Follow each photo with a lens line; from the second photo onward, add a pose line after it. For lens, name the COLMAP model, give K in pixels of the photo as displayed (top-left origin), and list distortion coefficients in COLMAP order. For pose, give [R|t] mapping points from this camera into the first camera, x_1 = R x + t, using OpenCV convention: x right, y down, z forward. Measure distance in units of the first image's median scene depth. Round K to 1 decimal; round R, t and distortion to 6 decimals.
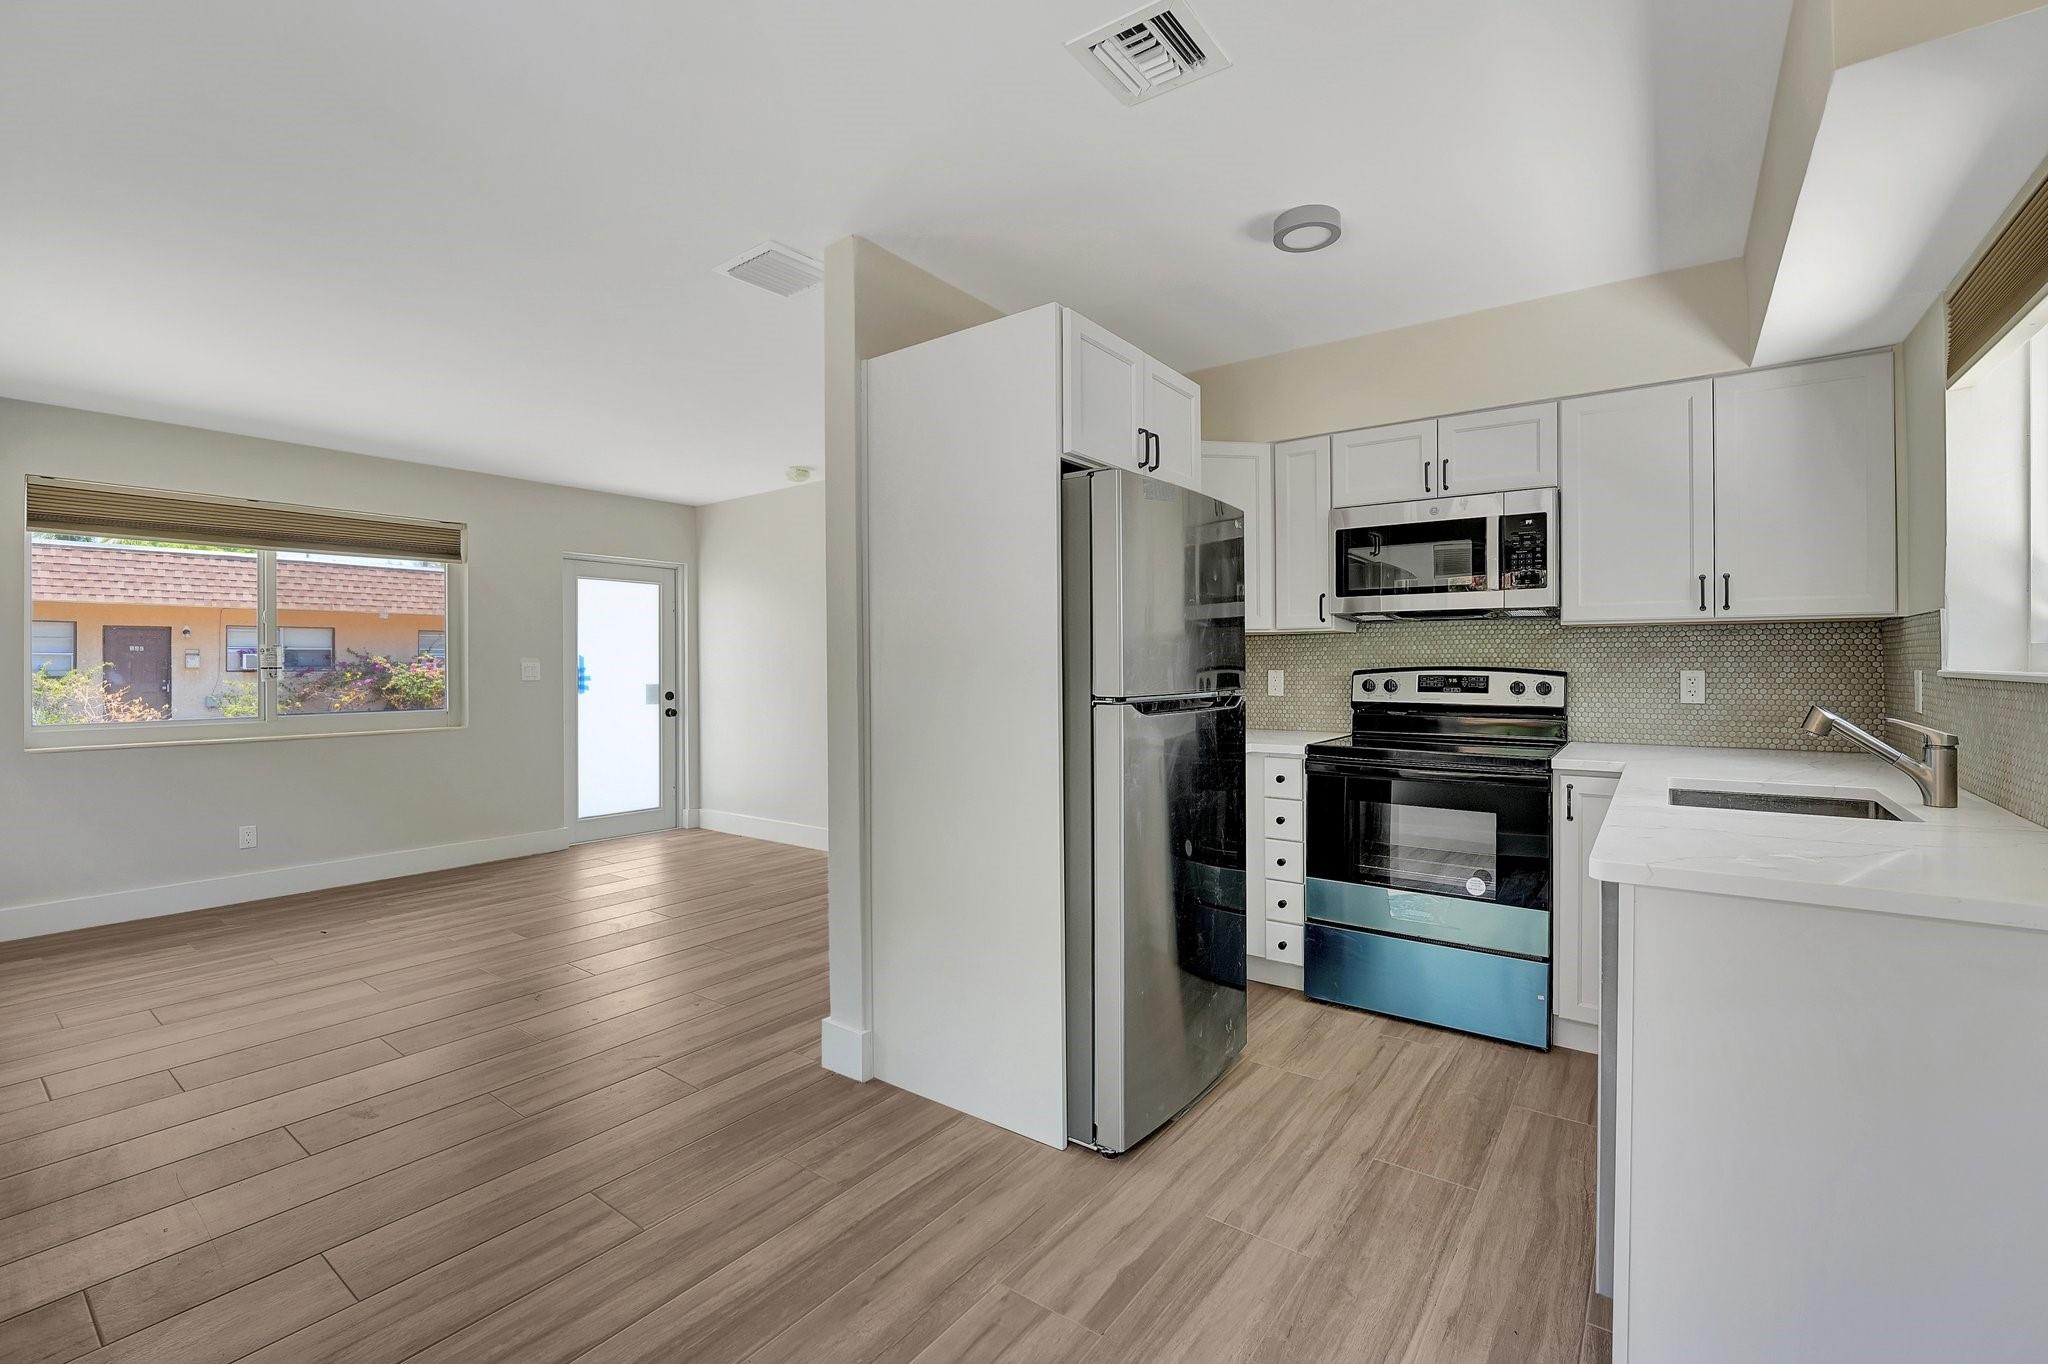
lens RADIAL K [[883.4, 0, 1024.0], [0, 883.4, 682.0], [0, 0, 1]] dist [-0.000821, -0.000157]
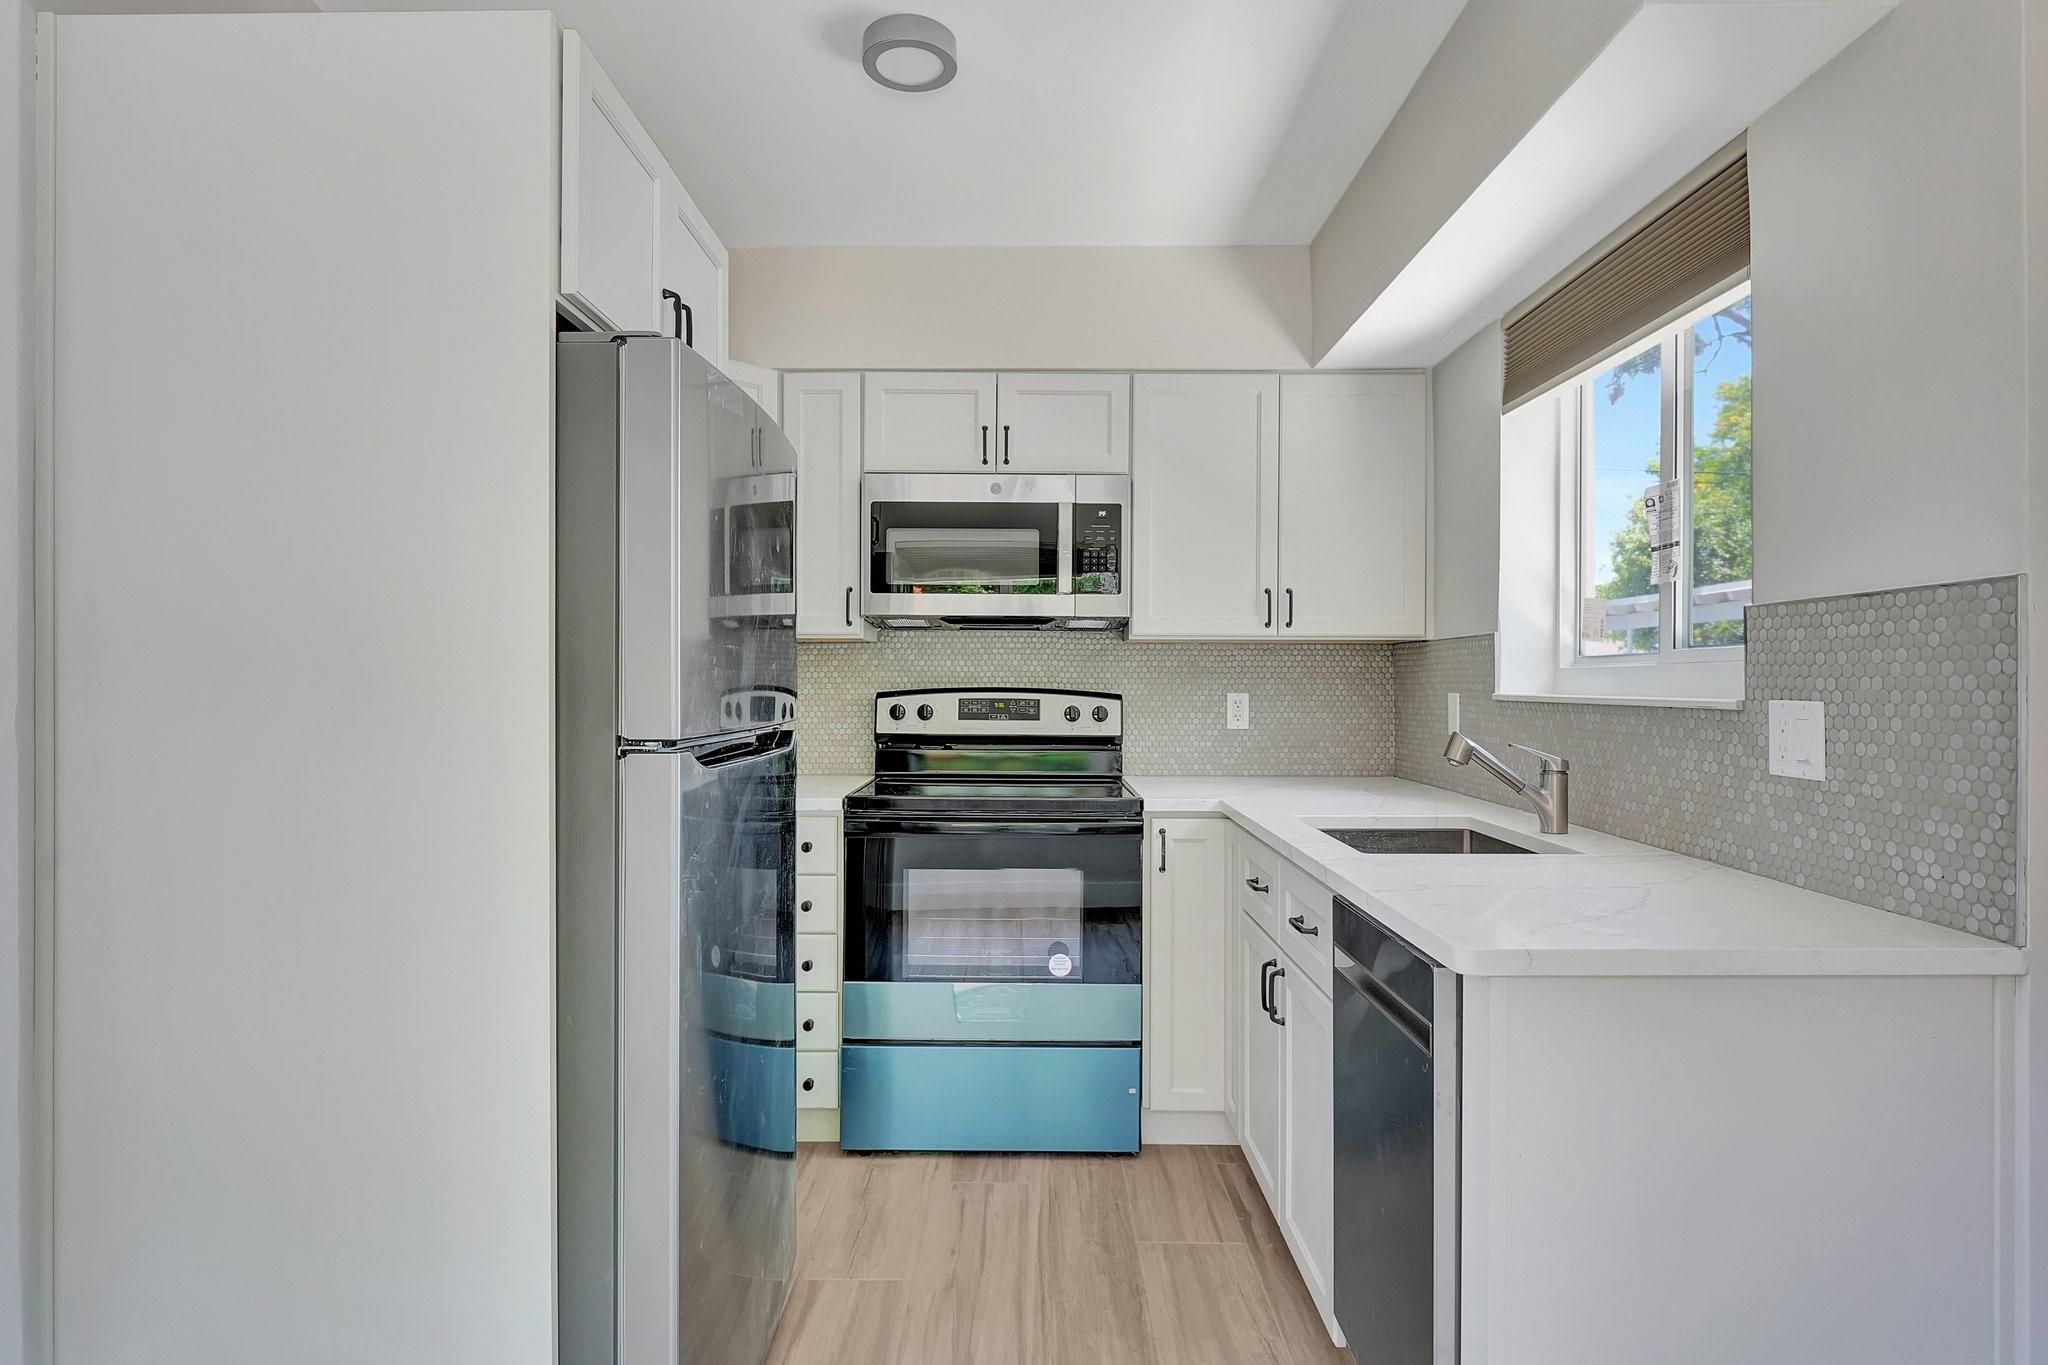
lens RADIAL K [[1092.4, 0, 1021.4], [0, 1092.4, 687.8], [0, 0, 1]] dist [0.002530, -0.000641]
pose [[0.809528, 0.004045, 0.587067, -0.090849], [0.005436, 0.999882, -0.014385, -0.003424], [-0.587056, 0.014836, 0.809410, 0.217489]]
